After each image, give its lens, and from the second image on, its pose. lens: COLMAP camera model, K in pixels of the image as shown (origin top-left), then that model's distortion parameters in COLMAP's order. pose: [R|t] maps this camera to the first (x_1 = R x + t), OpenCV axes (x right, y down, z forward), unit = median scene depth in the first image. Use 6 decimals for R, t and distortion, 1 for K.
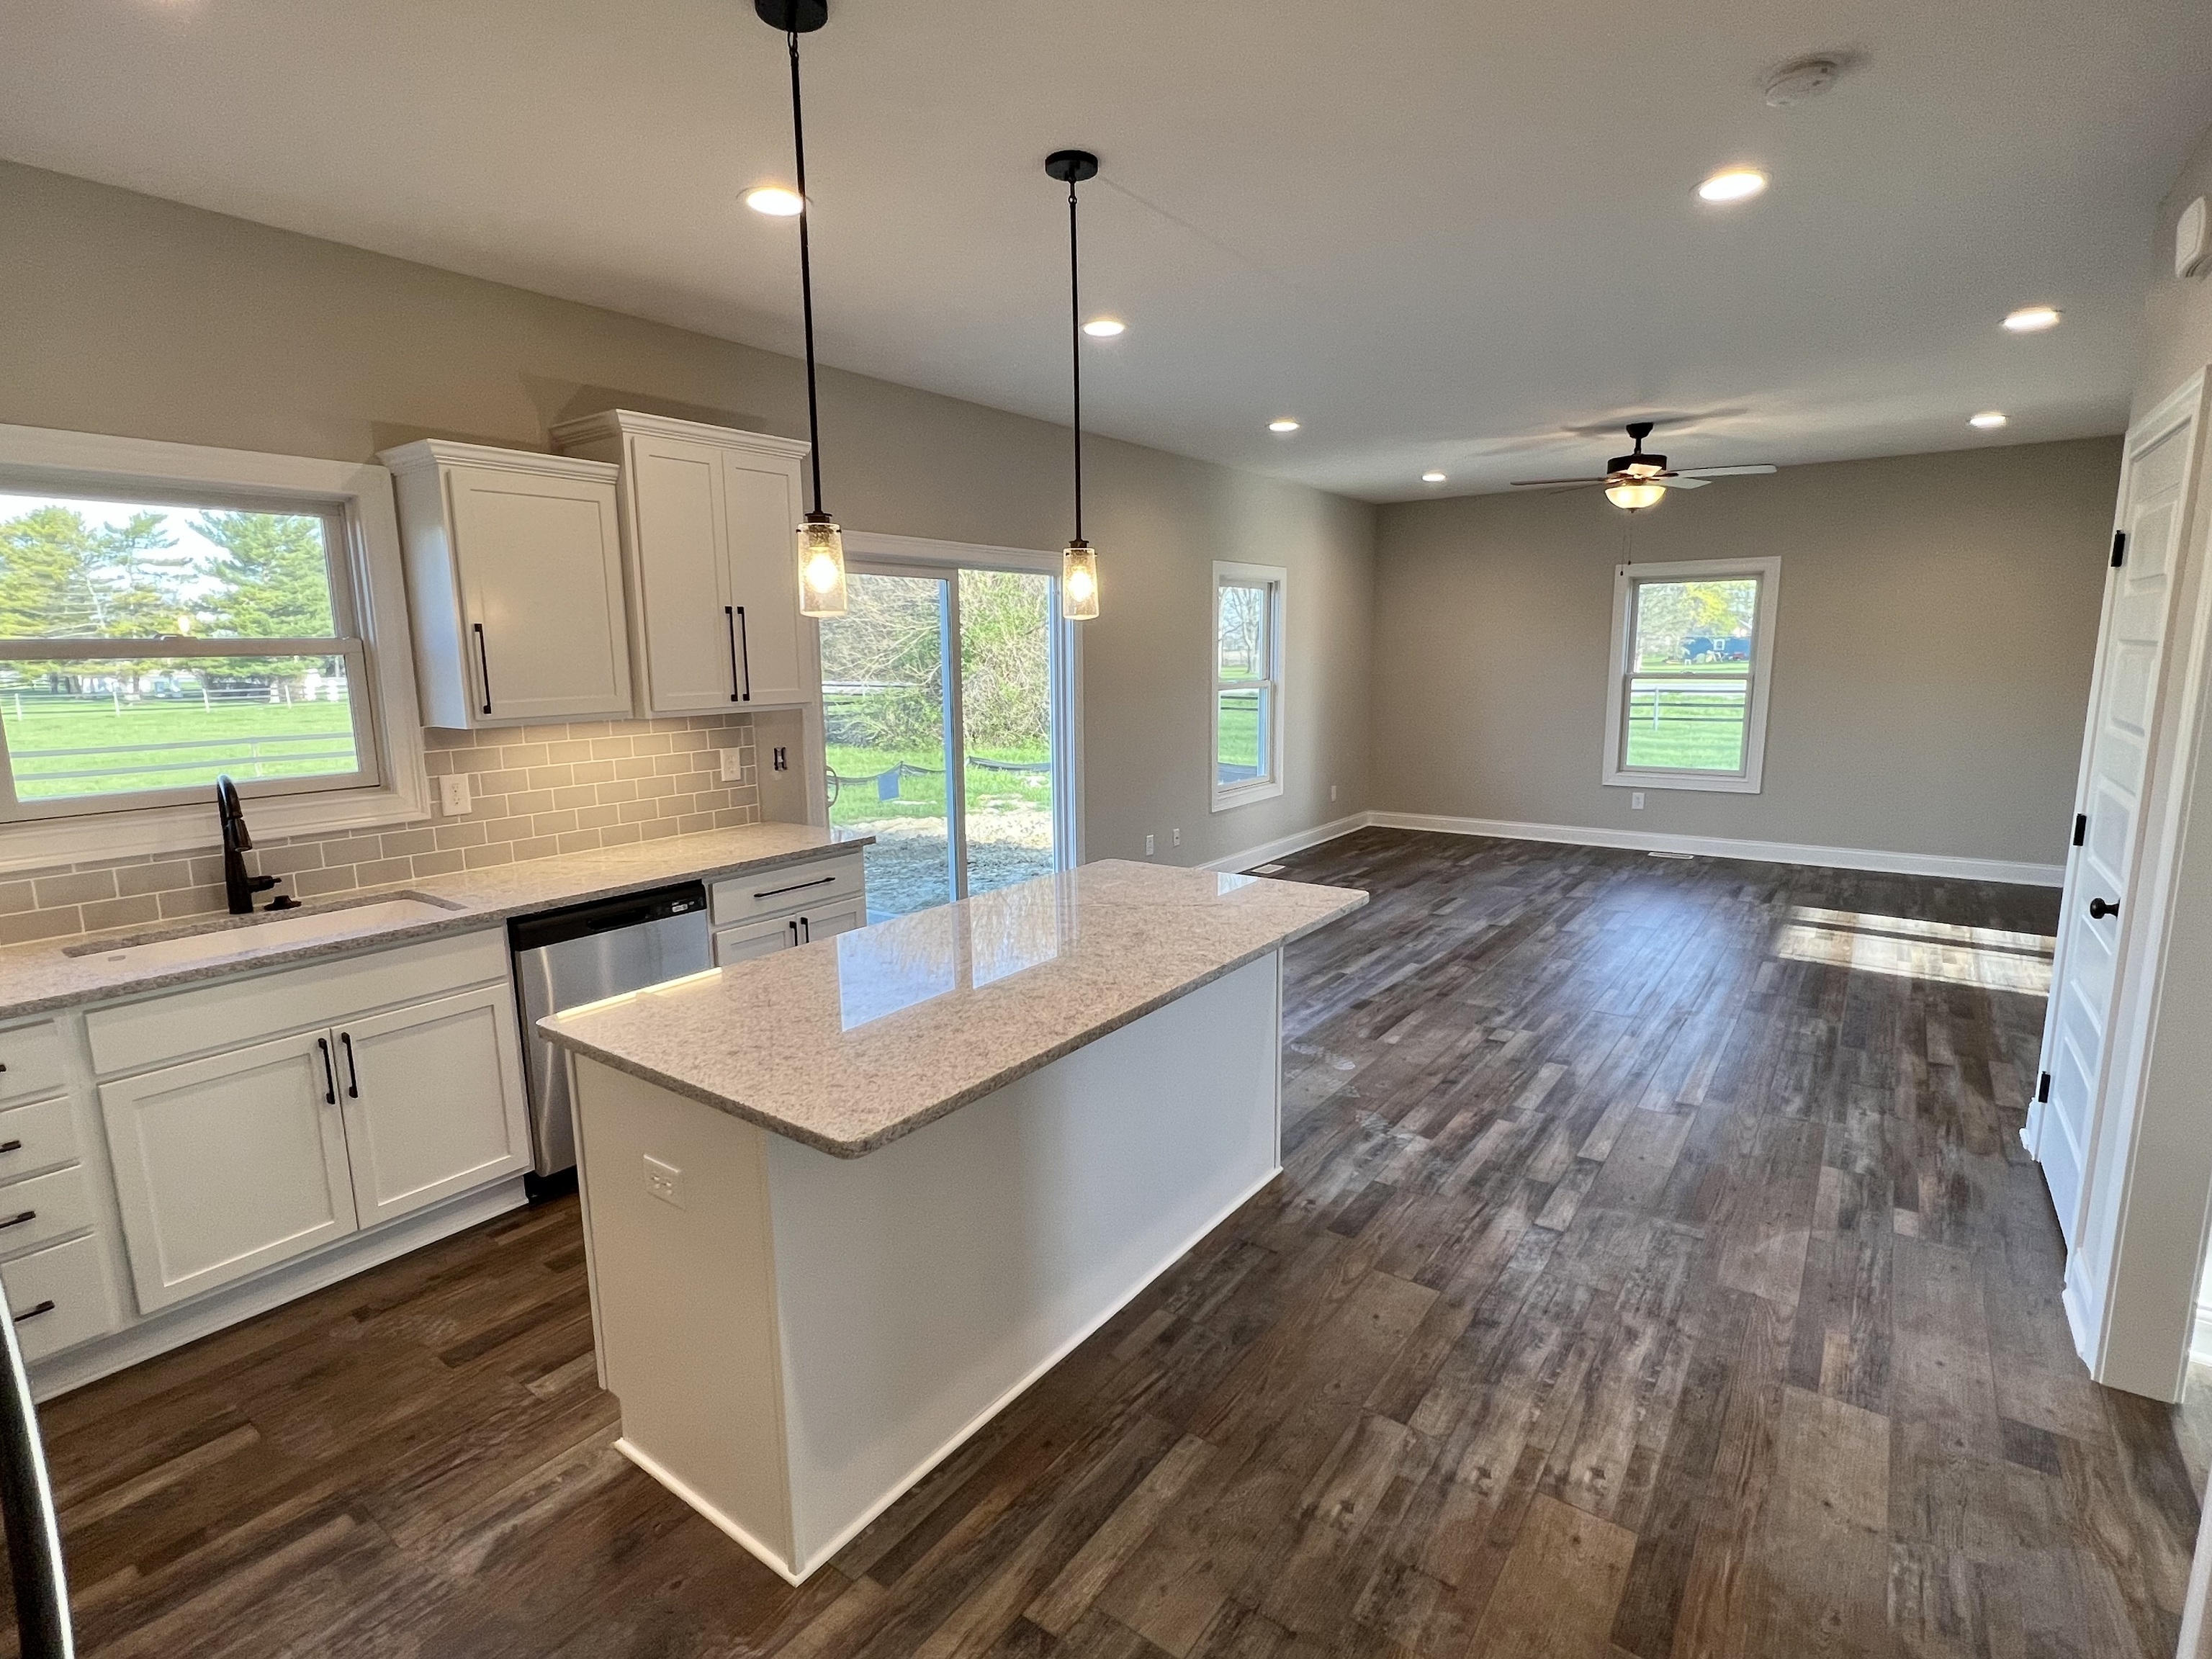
lens RADIAL K [[1070.8, 0, 1106.0], [0, 1070.8, 829.5], [0, 0, 1]] dist [0.000633, 0.000095]
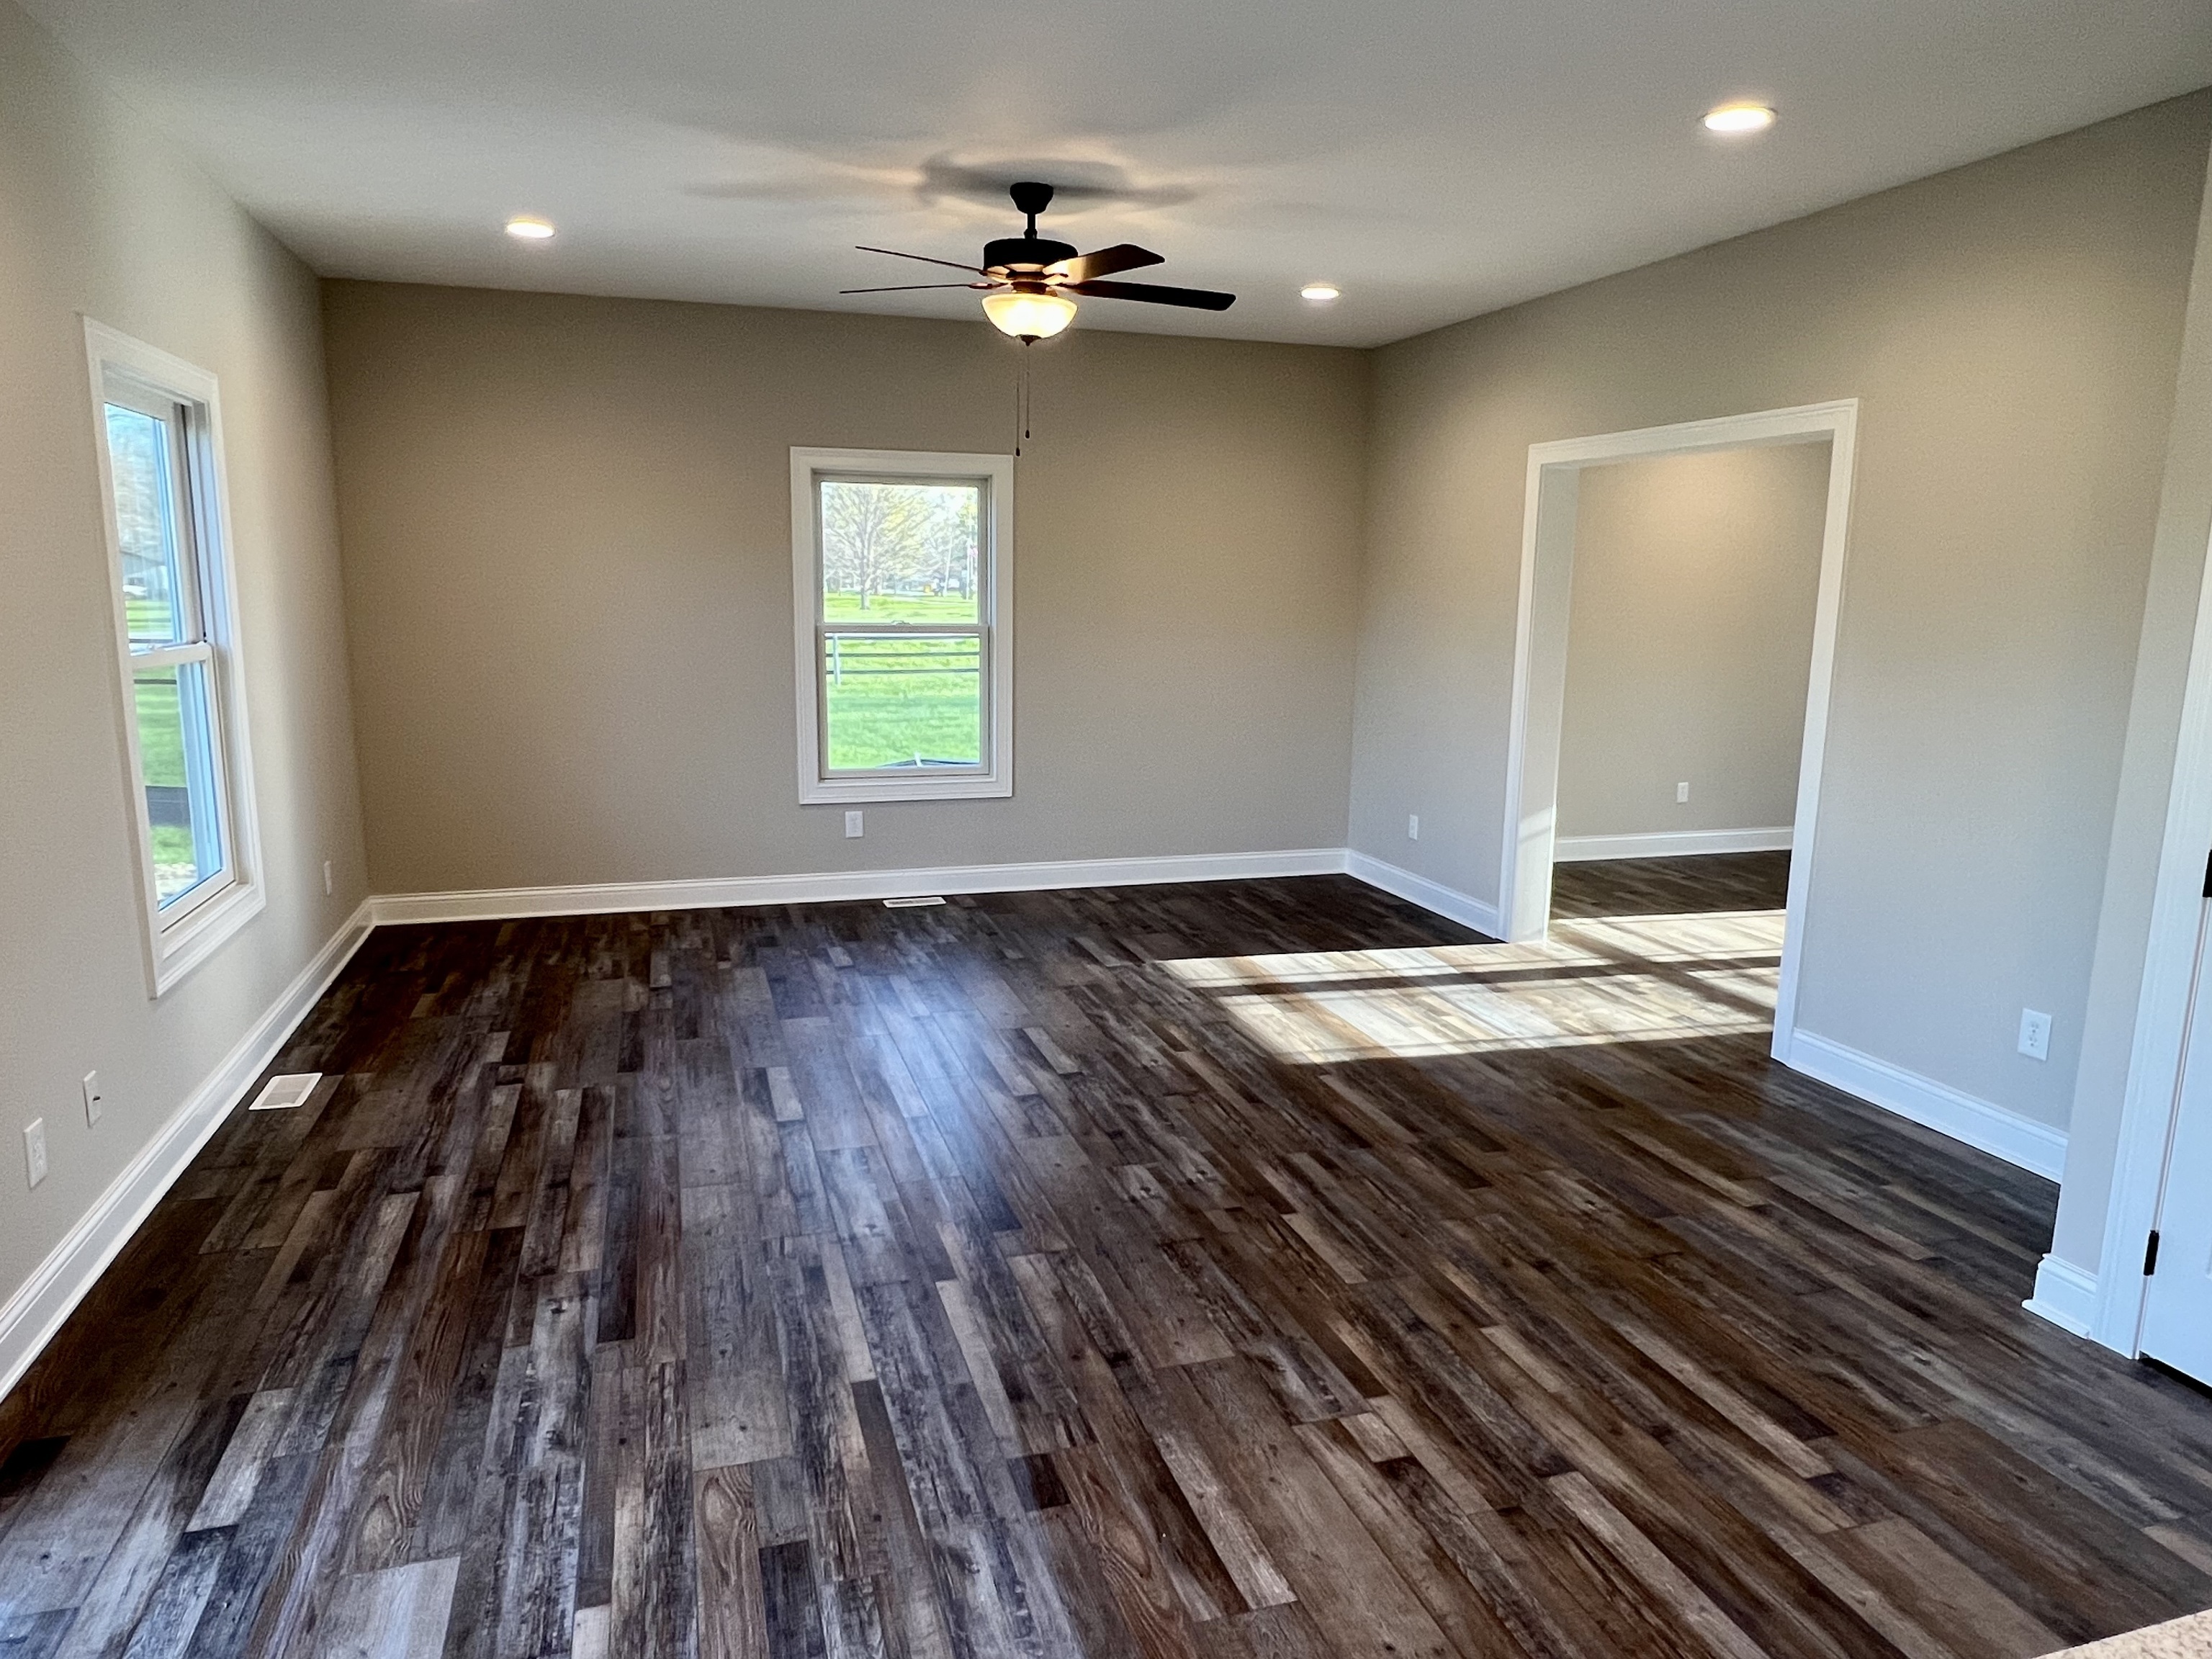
lens RADIAL K [[1402.5, 0, 1106.0], [0, 1402.5, 829.5], [0, 0, 1]] dist [0.002961, -0.000045]
pose [[0.605143, -0.117683, 0.787370, -0.113561], [0.113646, 0.991655, 0.060873, -0.093714], [-0.787963, 0.052644, 0.613467, 0.604289]]
